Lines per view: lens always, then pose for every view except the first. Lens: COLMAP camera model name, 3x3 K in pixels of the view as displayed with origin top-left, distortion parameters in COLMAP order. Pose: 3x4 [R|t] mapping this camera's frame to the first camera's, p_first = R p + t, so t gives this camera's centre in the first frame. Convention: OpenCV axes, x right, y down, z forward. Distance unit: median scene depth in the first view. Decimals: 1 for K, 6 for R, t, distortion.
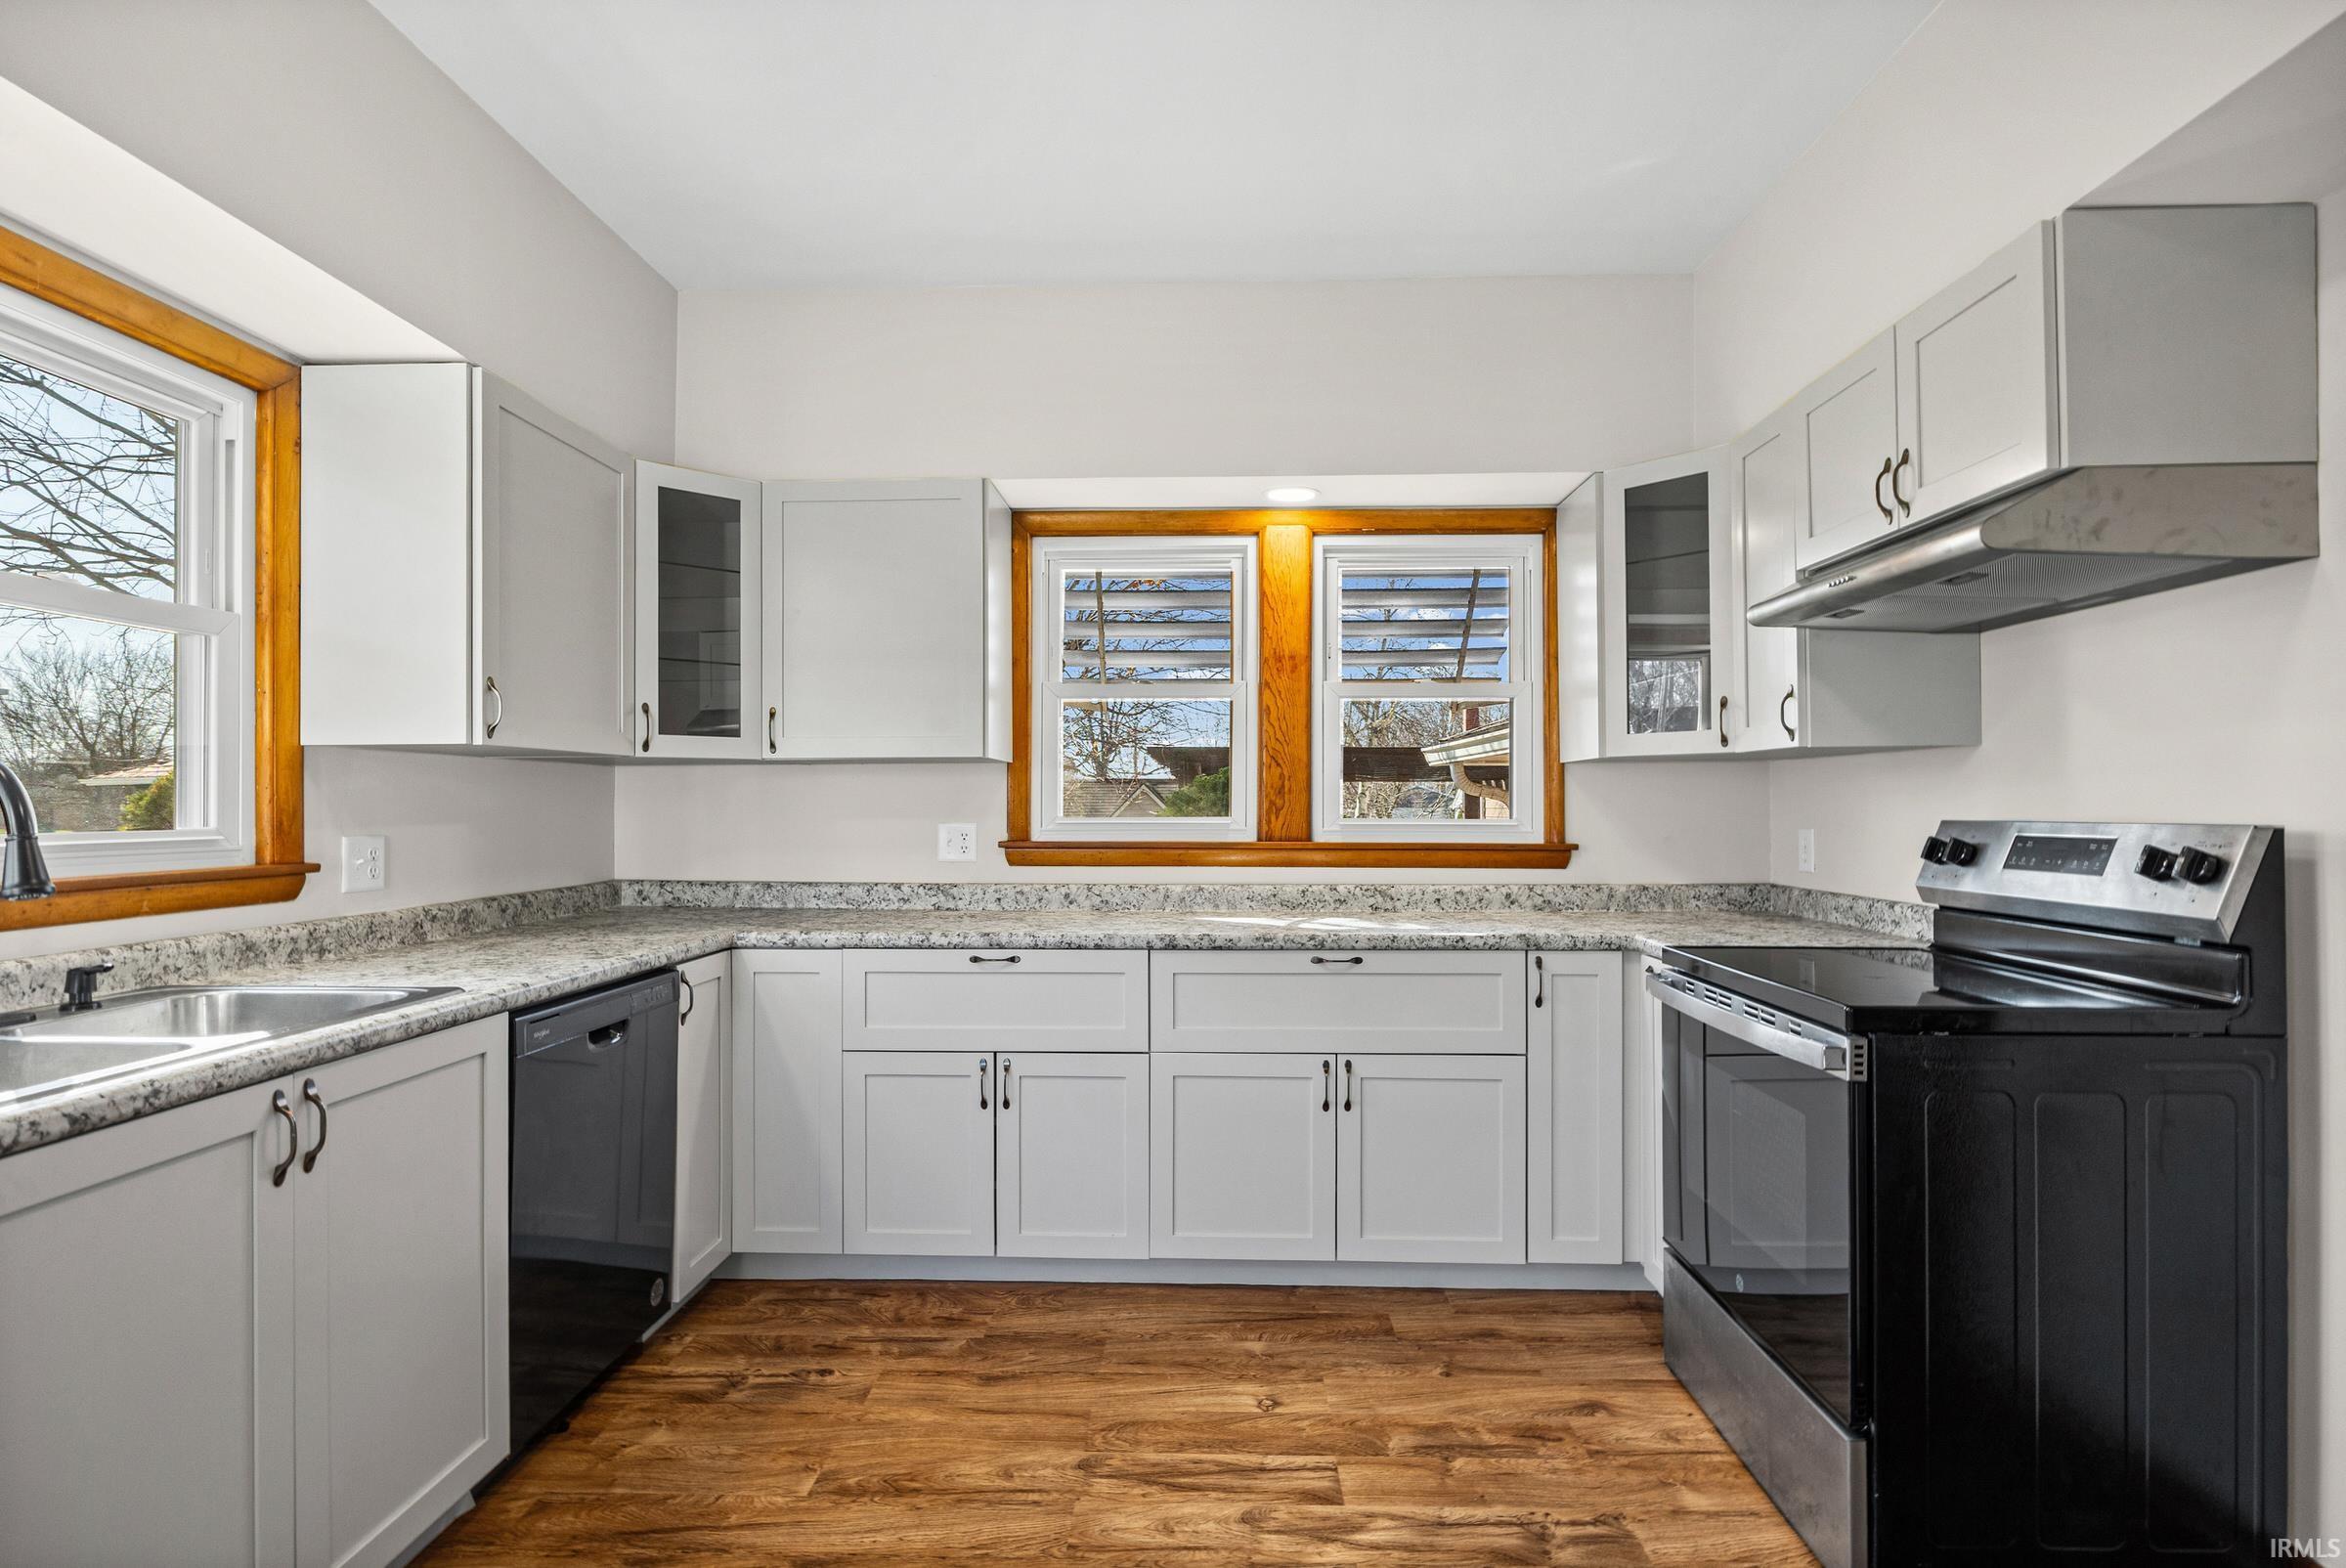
lens RADIAL K [[1155.8, 0, 1193.5], [0, 1155.8, 785.3], [0, 0, 1]] dist [-0.009280, -0.000183]
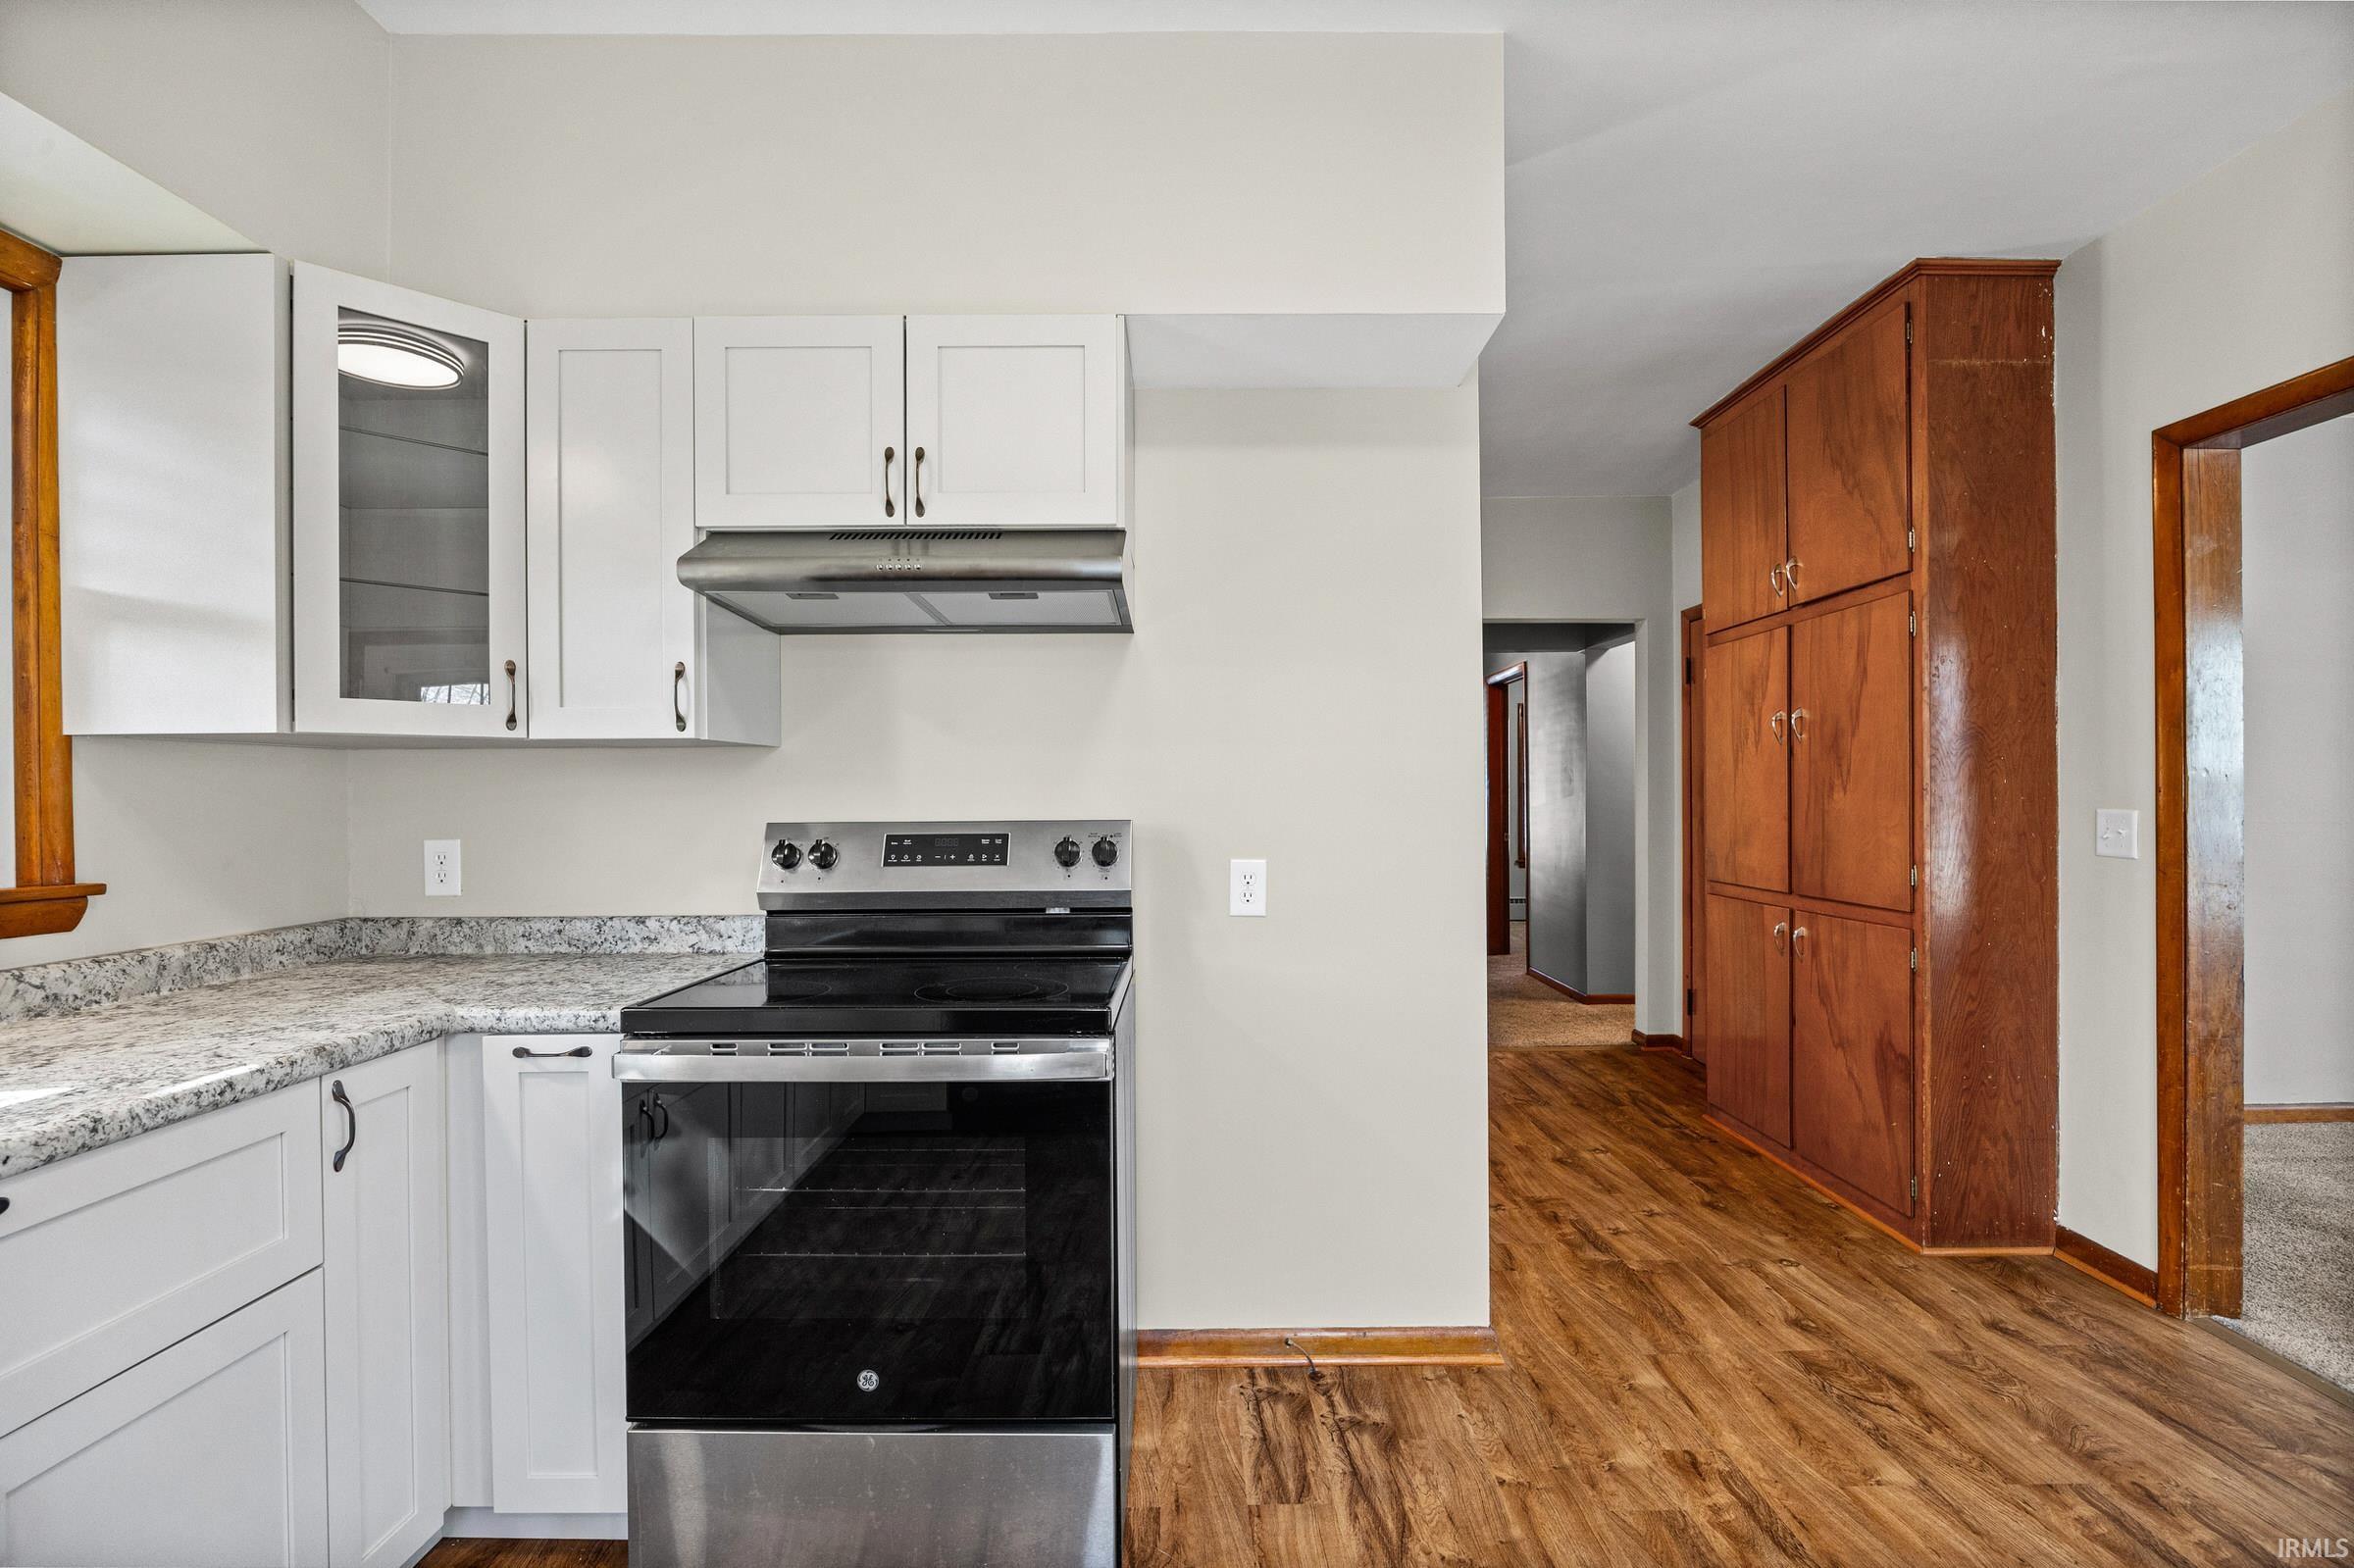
lens RADIAL K [[1087.9, 0, 1177.1], [0, 1087.9, 797.6], [0, 0, 1]] dist [-0.012117, -0.000191]
pose [[-0.033268, 0.002199, 0.999444, -0.257429], [-0.010540, 0.999941, -0.002551, 0.006816], [-0.999391, -0.010619, -0.033243, 0.637885]]
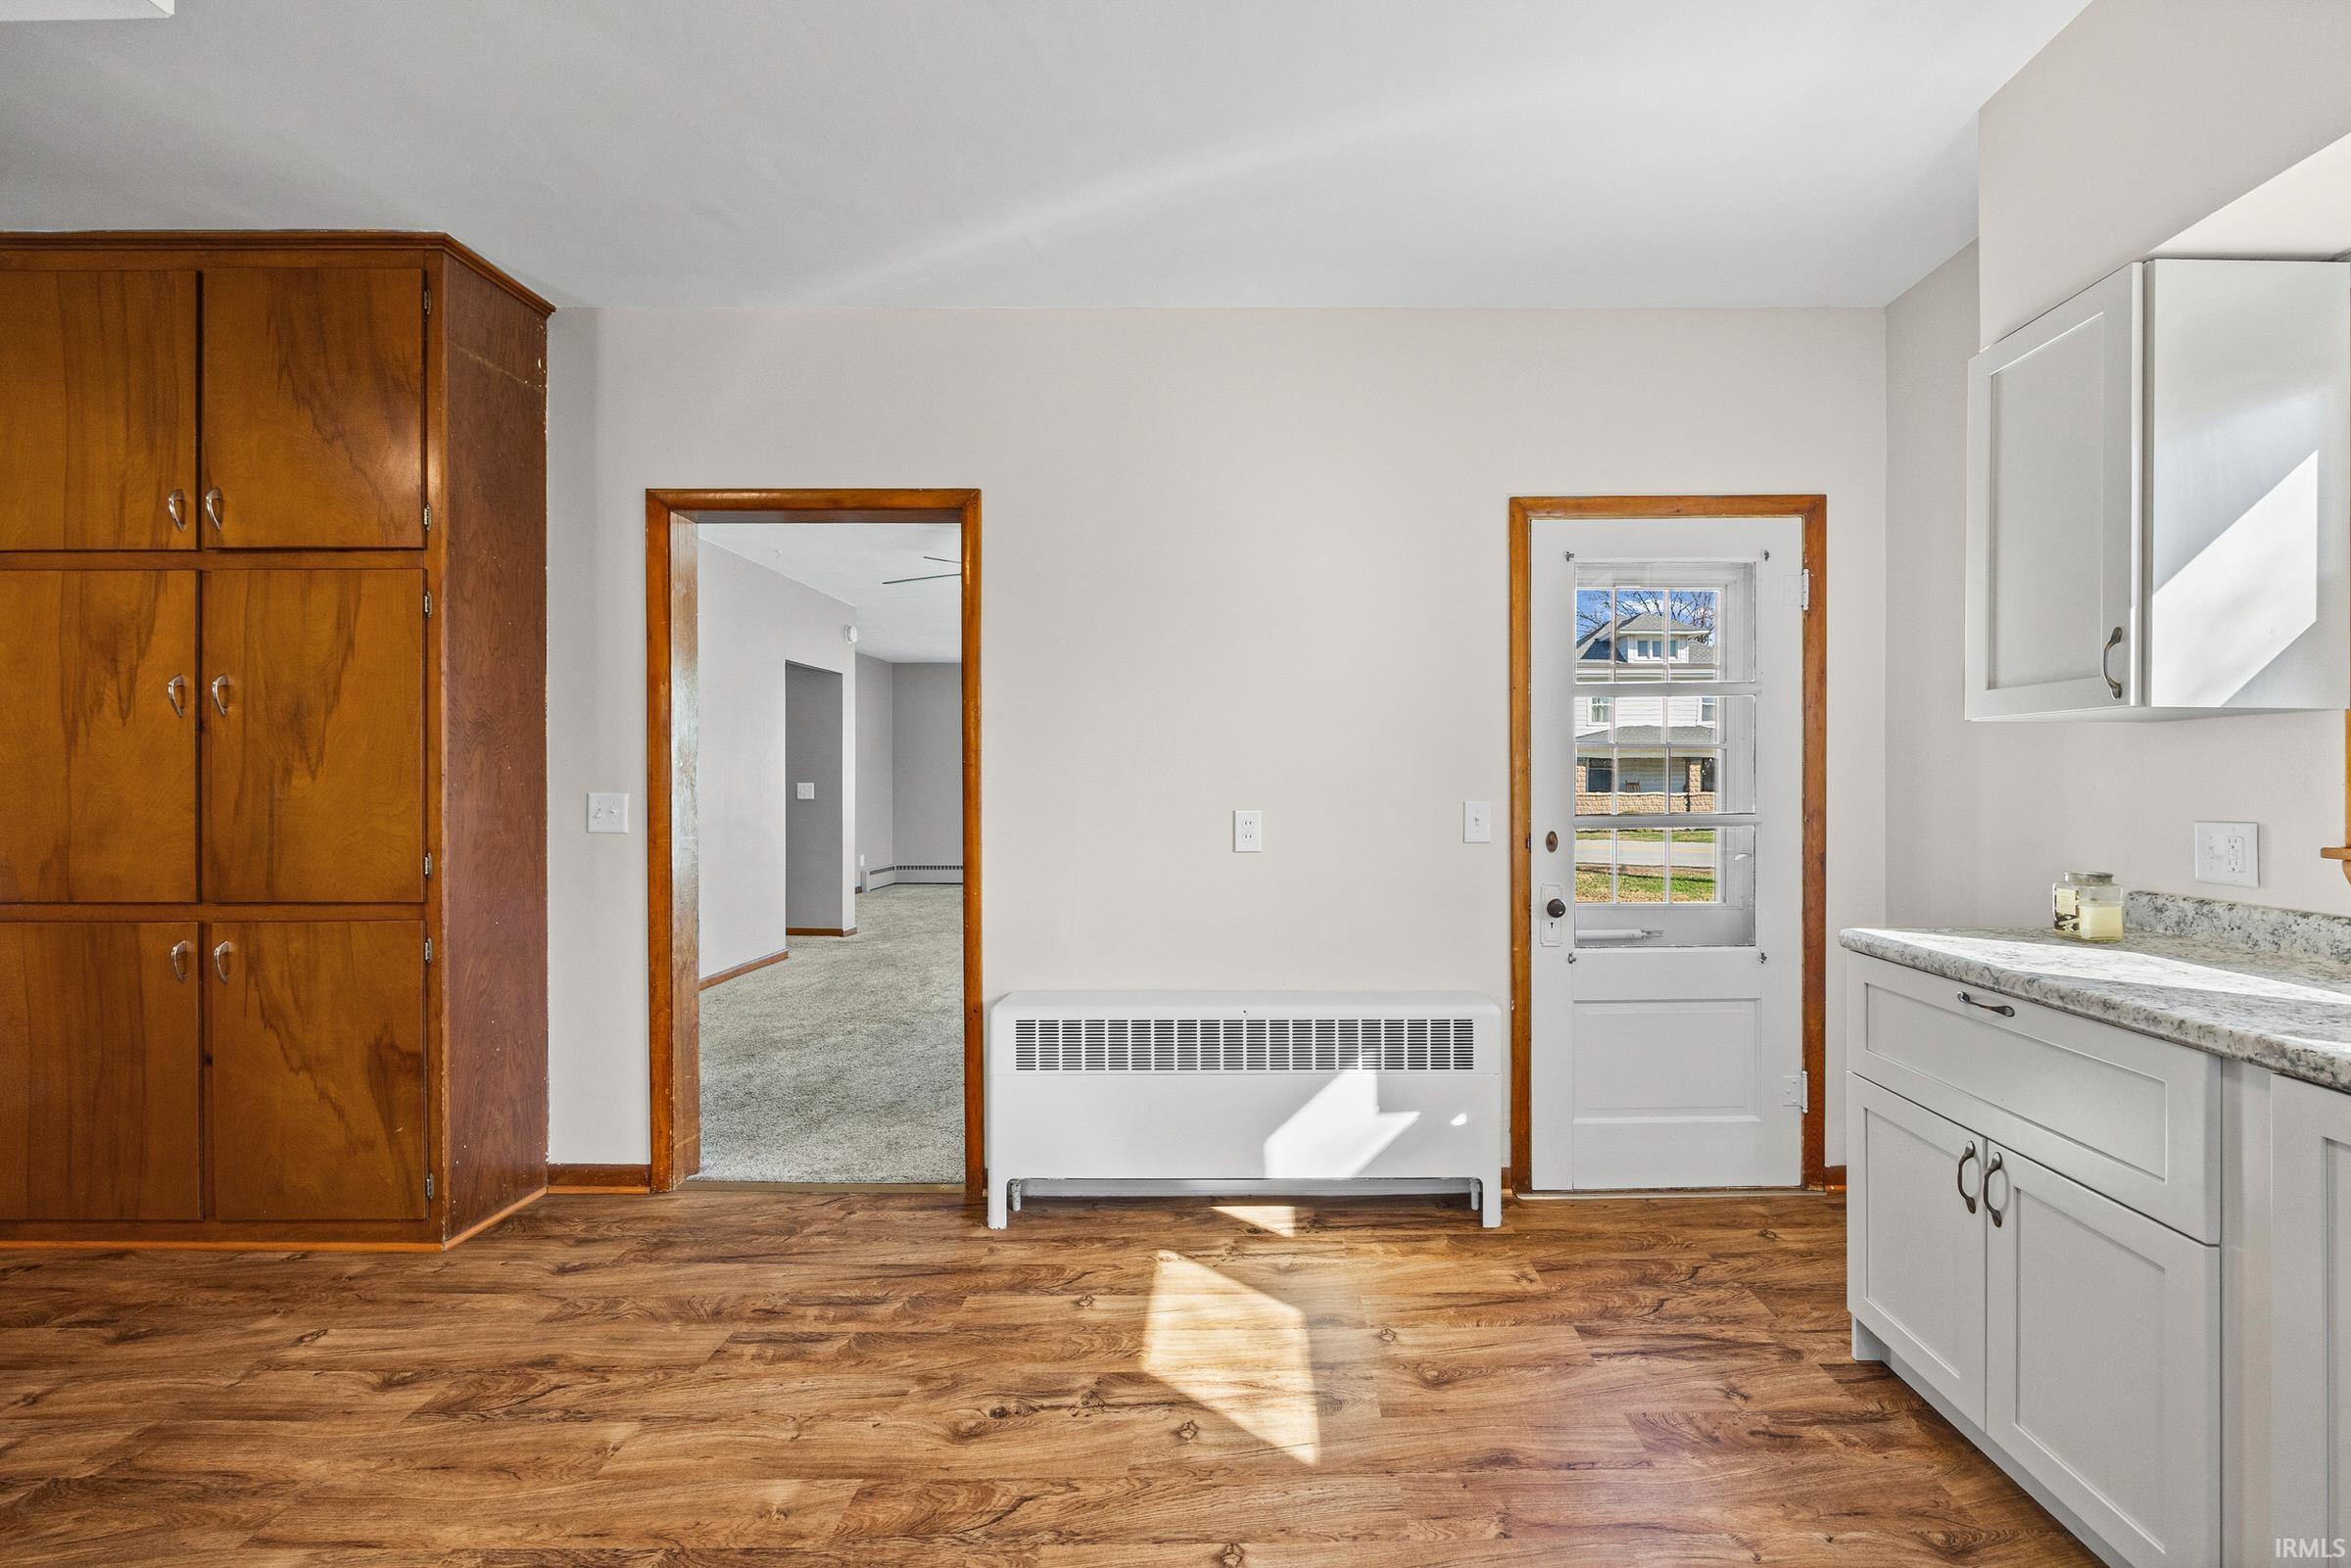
lens RADIAL K [[947.5, 0, 1269.3], [0, 947.5, 779.2], [0, 0, 1]] dist [-0.003337, -0.000299]
pose [[-0.999167, 0.004254, -0.040597, 0.025319], [0.004868, 0.999875, -0.015038, 0.010150], [0.040528, -0.015223, -0.999062, 0.815035]]
